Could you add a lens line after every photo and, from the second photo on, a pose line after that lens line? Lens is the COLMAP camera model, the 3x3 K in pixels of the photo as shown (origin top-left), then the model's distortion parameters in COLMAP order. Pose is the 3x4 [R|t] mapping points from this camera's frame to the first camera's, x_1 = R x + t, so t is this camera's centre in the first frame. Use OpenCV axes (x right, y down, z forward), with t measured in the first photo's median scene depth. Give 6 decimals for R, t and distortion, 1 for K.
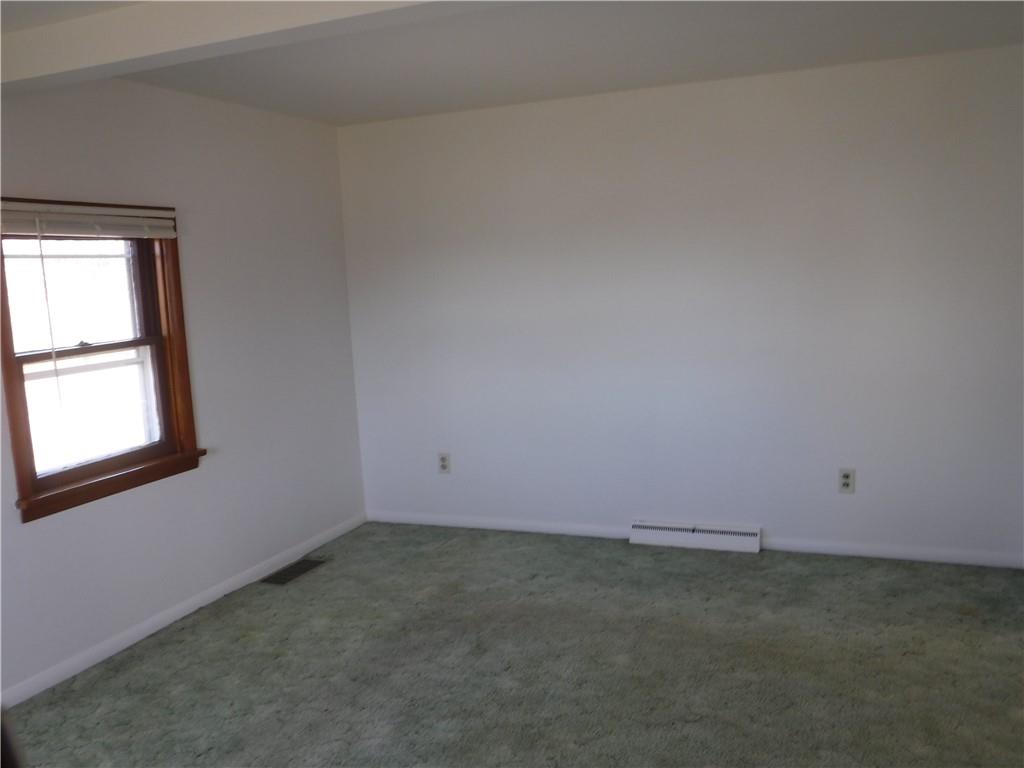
lens RADIAL K [[860.9, 0, 512.0], [0, 860.9, 384.0], [0, 0, 1]] dist [-0.072554, 0.050049]
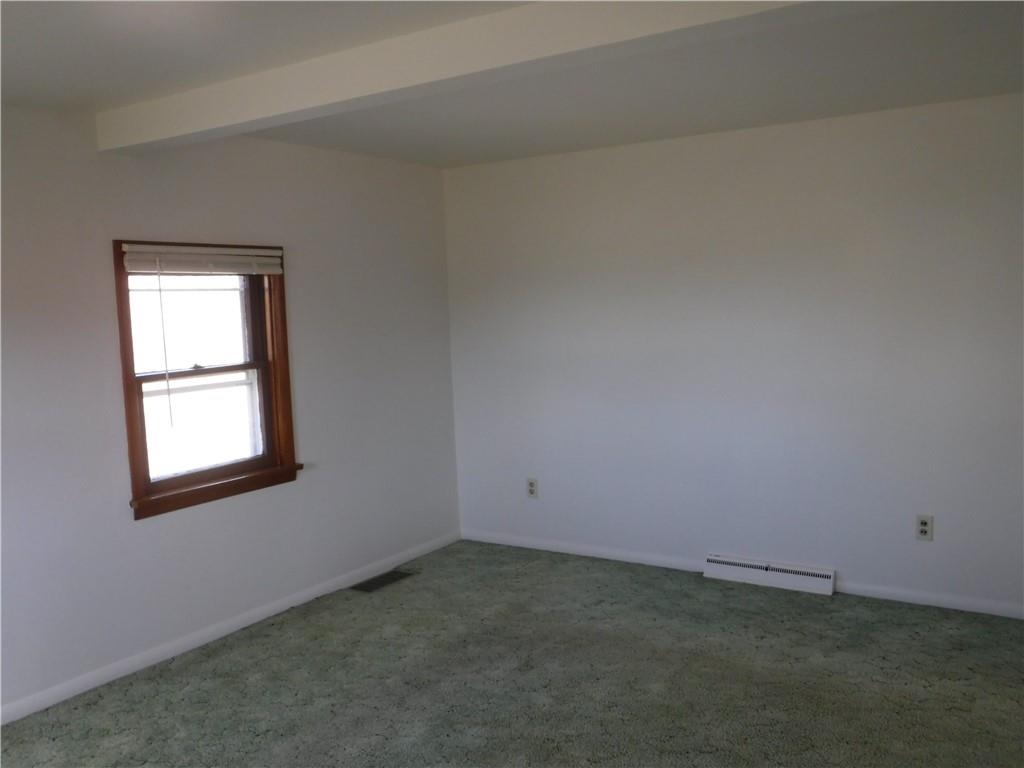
lens RADIAL K [[860.9, 0, 512.0], [0, 860.9, 384.0], [0, 0, 1]] dist [-0.072554, 0.050049]
pose [[0.982664, 0.032478, -0.182527, 0.116720], [-0.037552, 0.998996, -0.024411, -0.011110], [0.181551, 0.030842, 0.982898, -0.049926]]
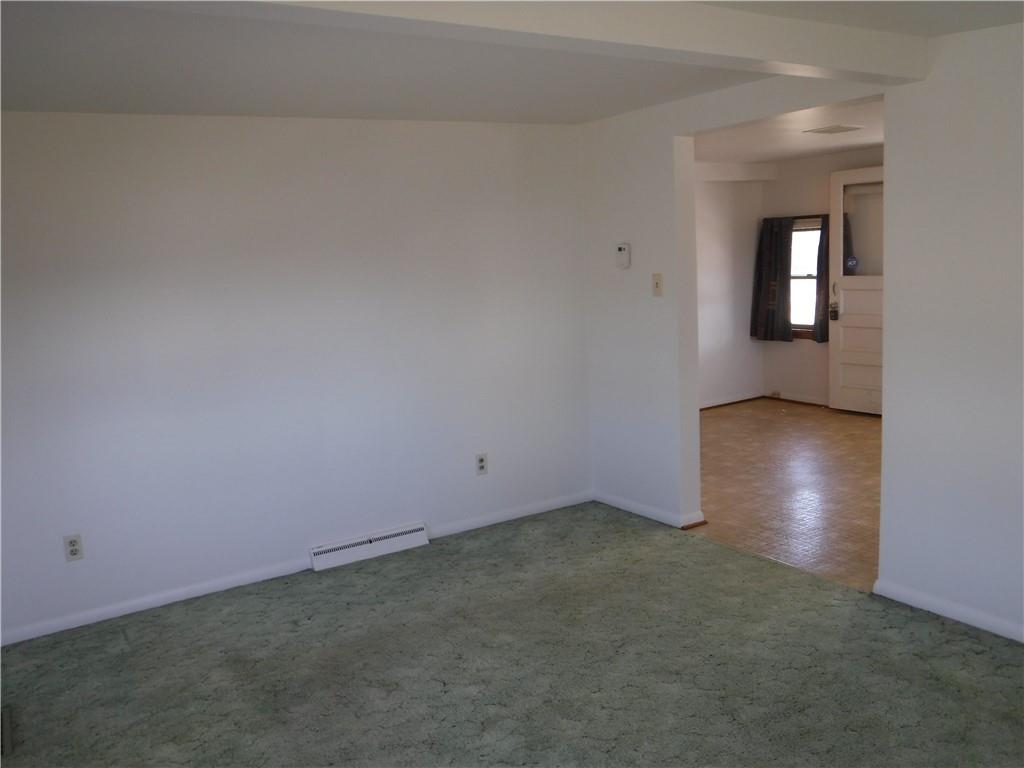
lens RADIAL K [[860.9, 0, 512.0], [0, 860.9, 384.0], [0, 0, 1]] dist [-0.072554, 0.050049]
pose [[0.582253, -0.103795, 0.806355, -0.642025], [0.145143, 0.989154, 0.022520, -0.023620], [-0.799947, 0.103925, 0.591003, 0.268423]]
